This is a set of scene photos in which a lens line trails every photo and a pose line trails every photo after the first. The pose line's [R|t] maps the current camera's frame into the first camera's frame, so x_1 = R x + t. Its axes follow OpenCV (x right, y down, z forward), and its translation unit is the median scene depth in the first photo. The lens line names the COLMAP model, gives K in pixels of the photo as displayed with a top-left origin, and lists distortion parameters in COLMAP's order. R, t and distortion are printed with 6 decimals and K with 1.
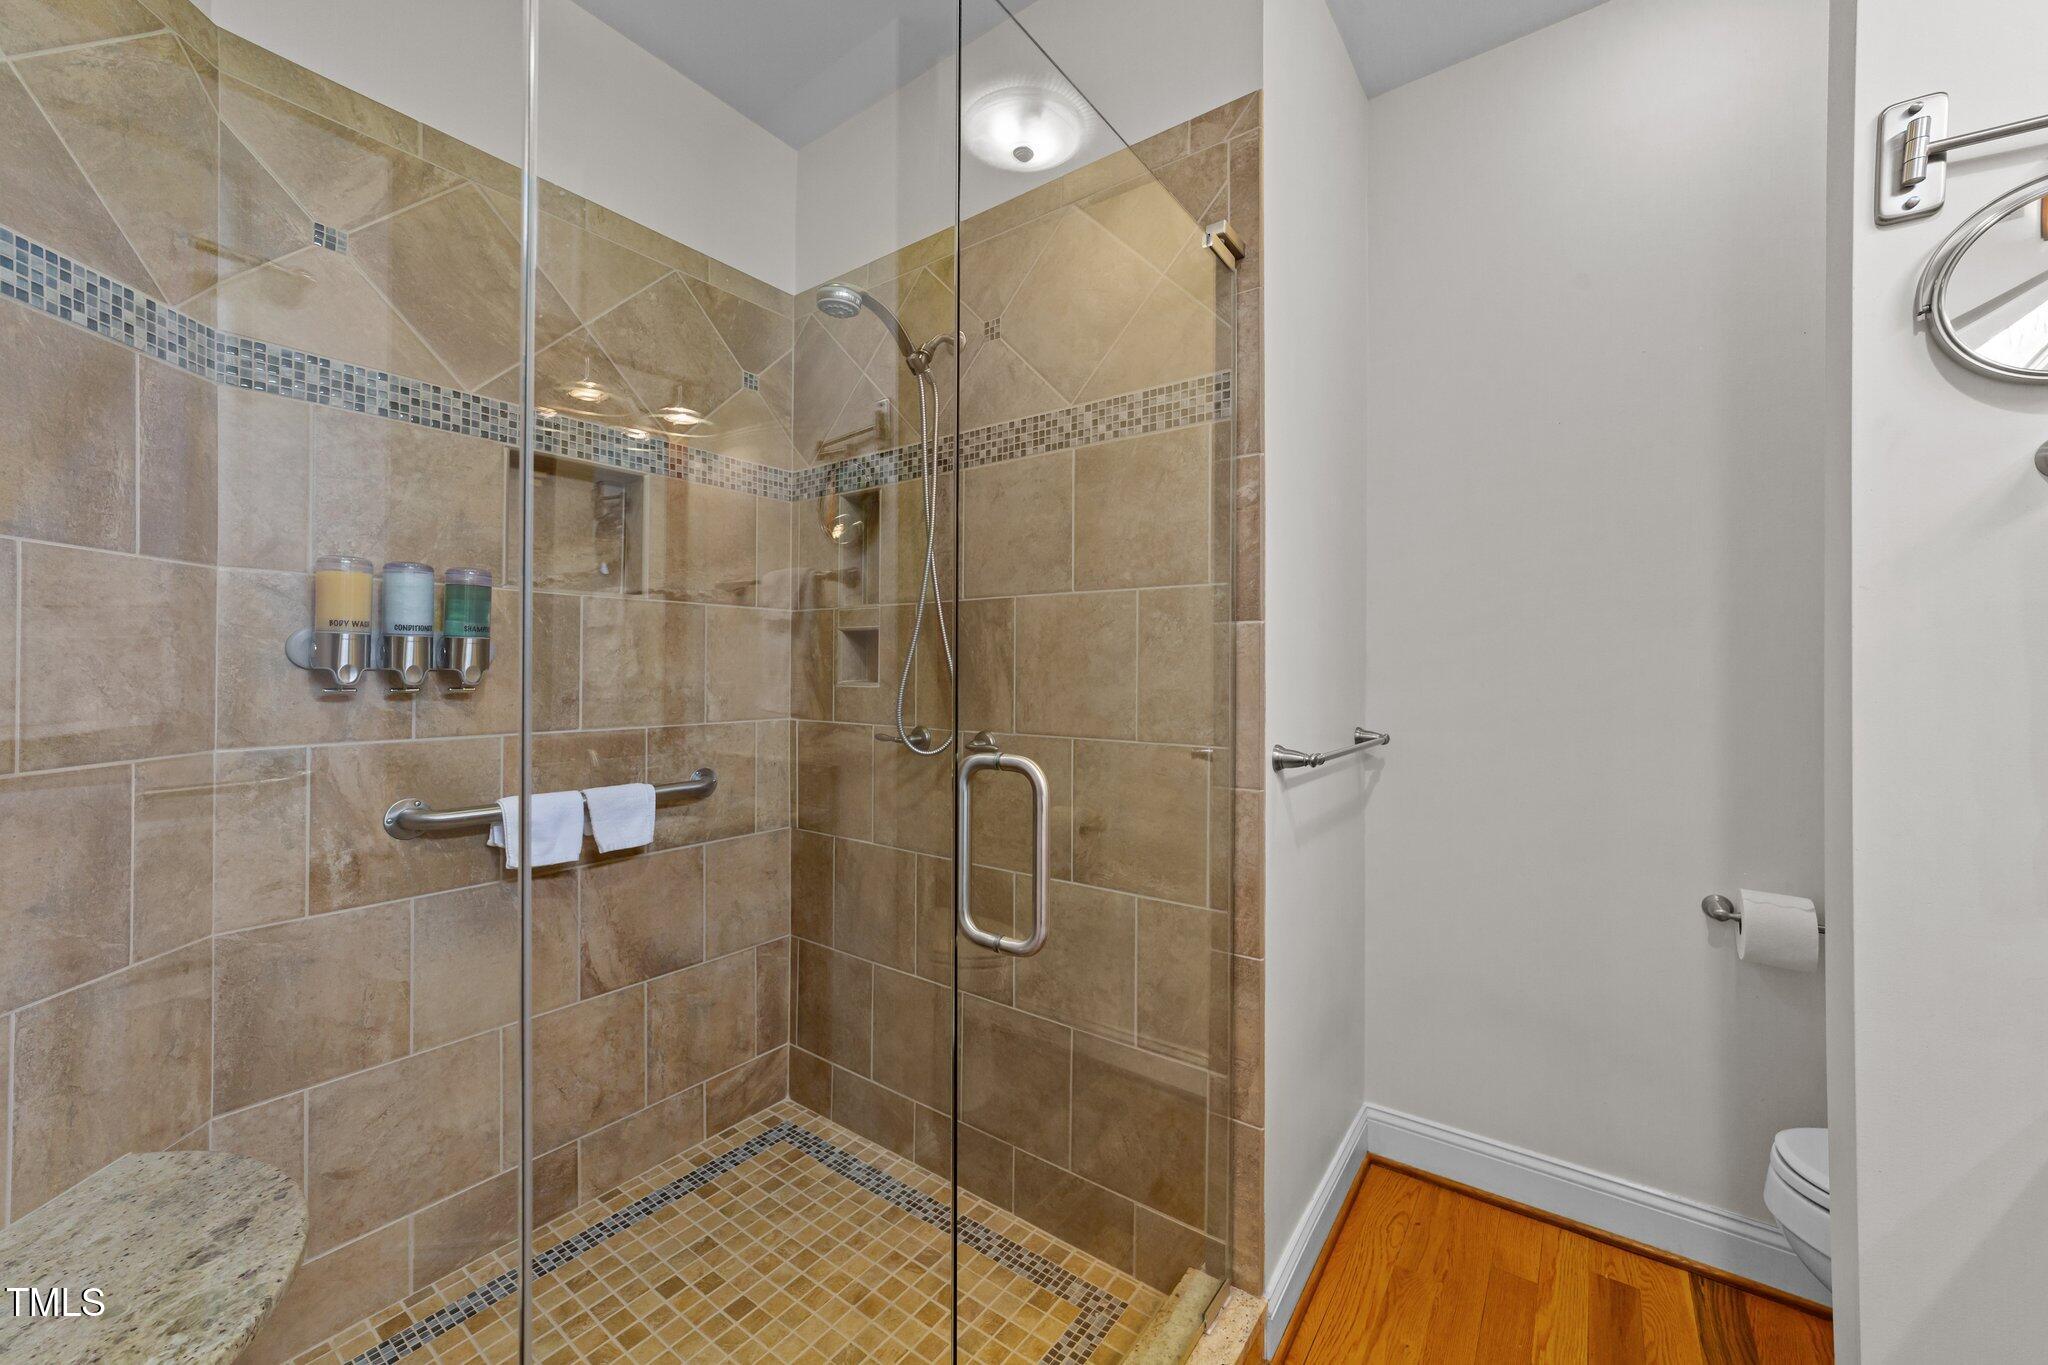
lens RADIAL K [[785.4, 0, 1022.2], [0, 785.4, 661.3], [0, 0, 1]] dist [-0.011743, 0.004263]
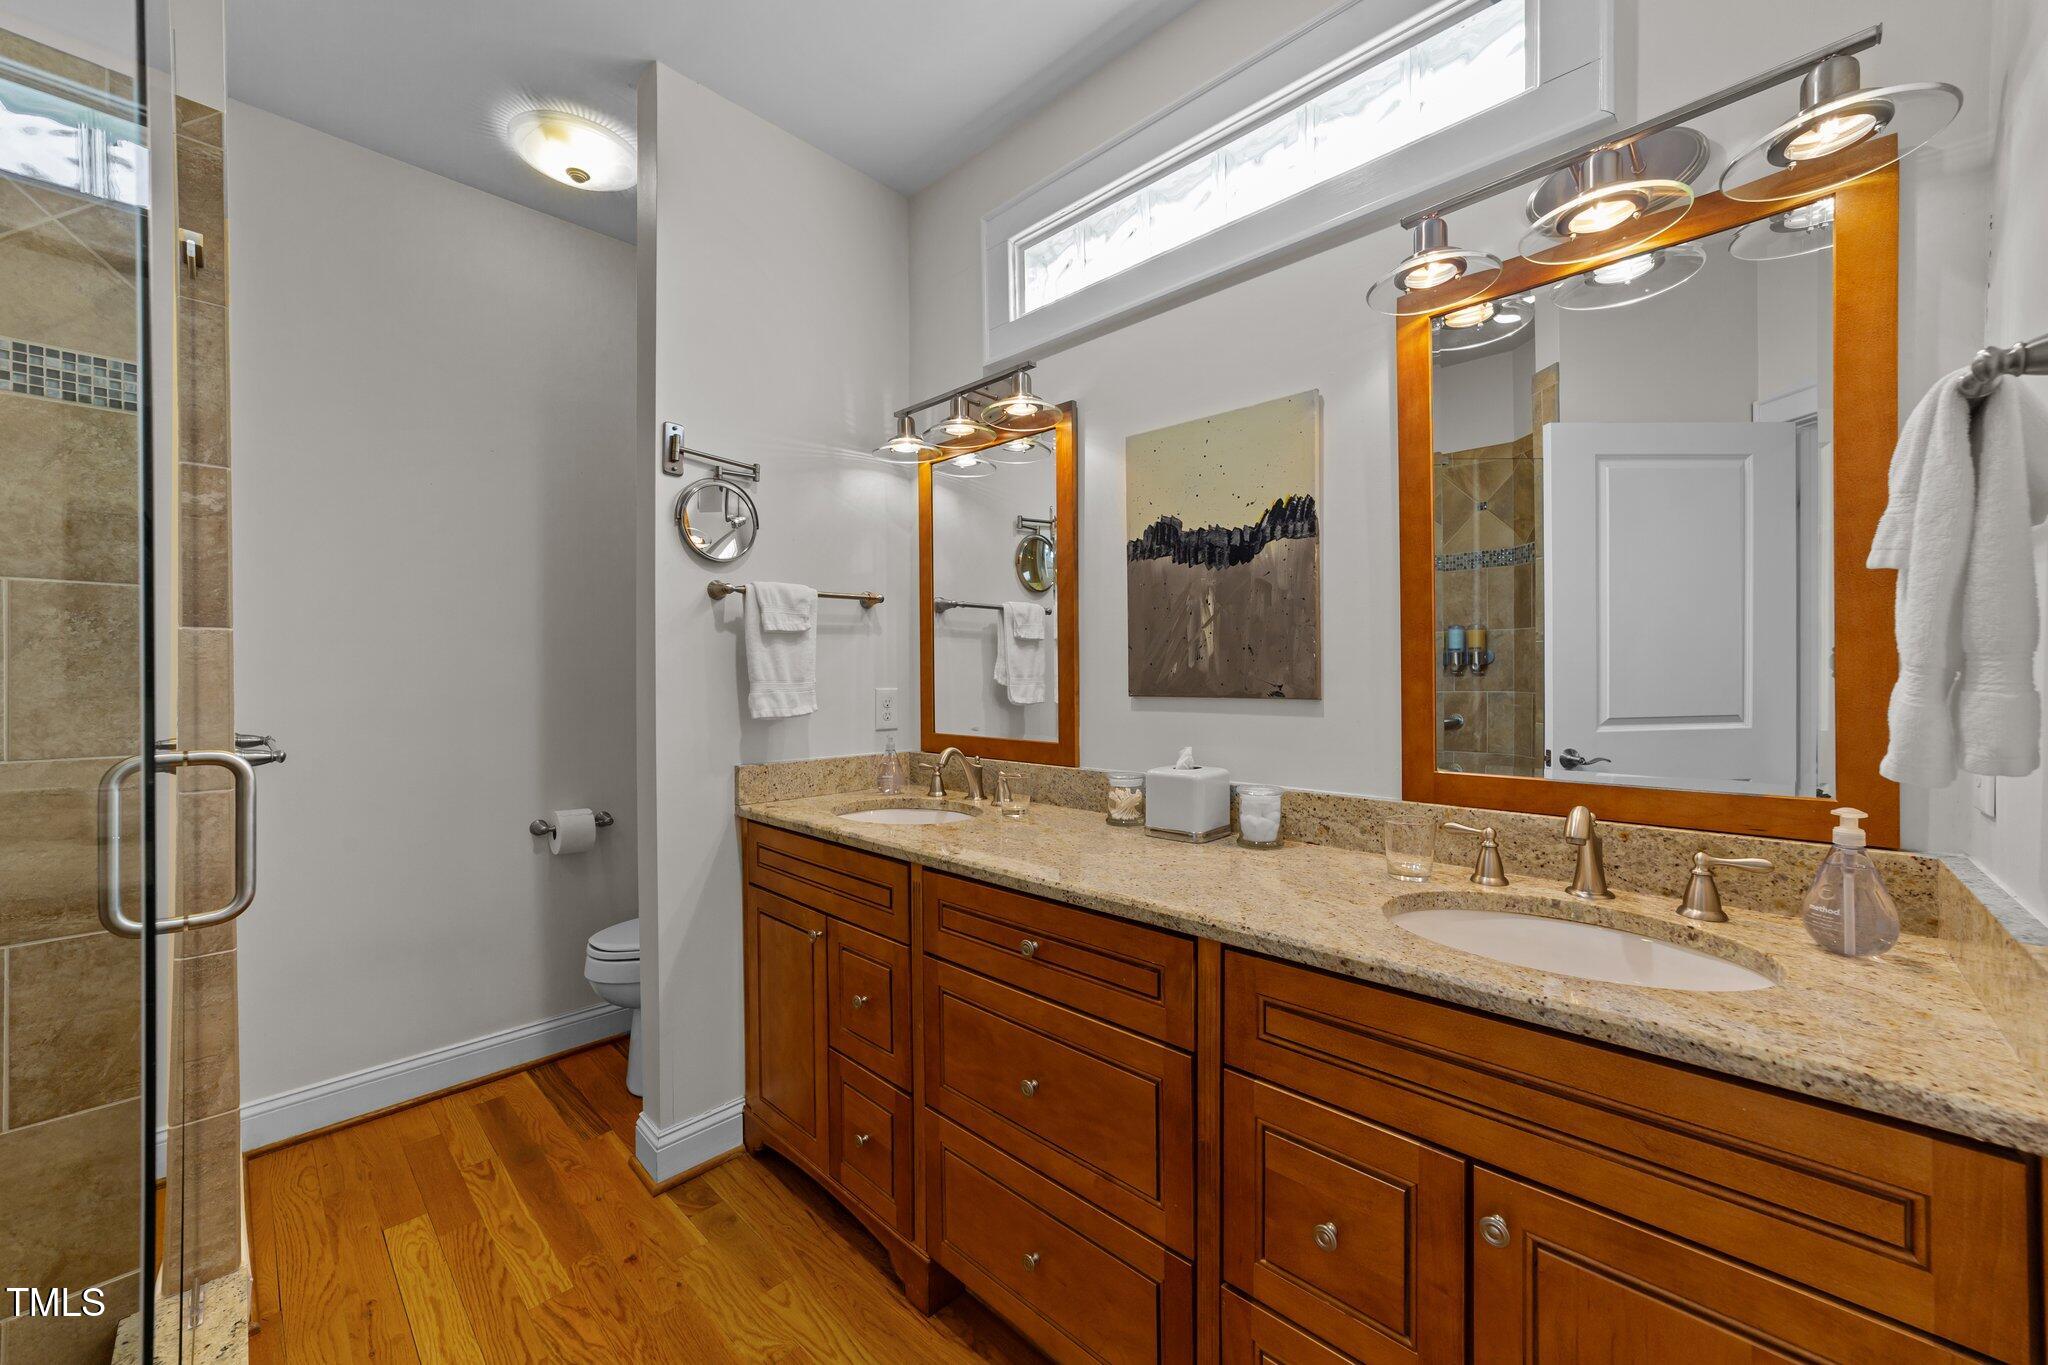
lens RADIAL K [[785.4, 0, 1023.0], [0, 785.4, 677.0], [0, 0, 1]] dist [-0.011743, 0.004263]
pose [[0.144680, -0.004498, 0.989468, -0.566950], [-0.000672, 0.999989, 0.004644, 0.008100], [-0.989478, -0.001337, 0.144676, -0.199438]]
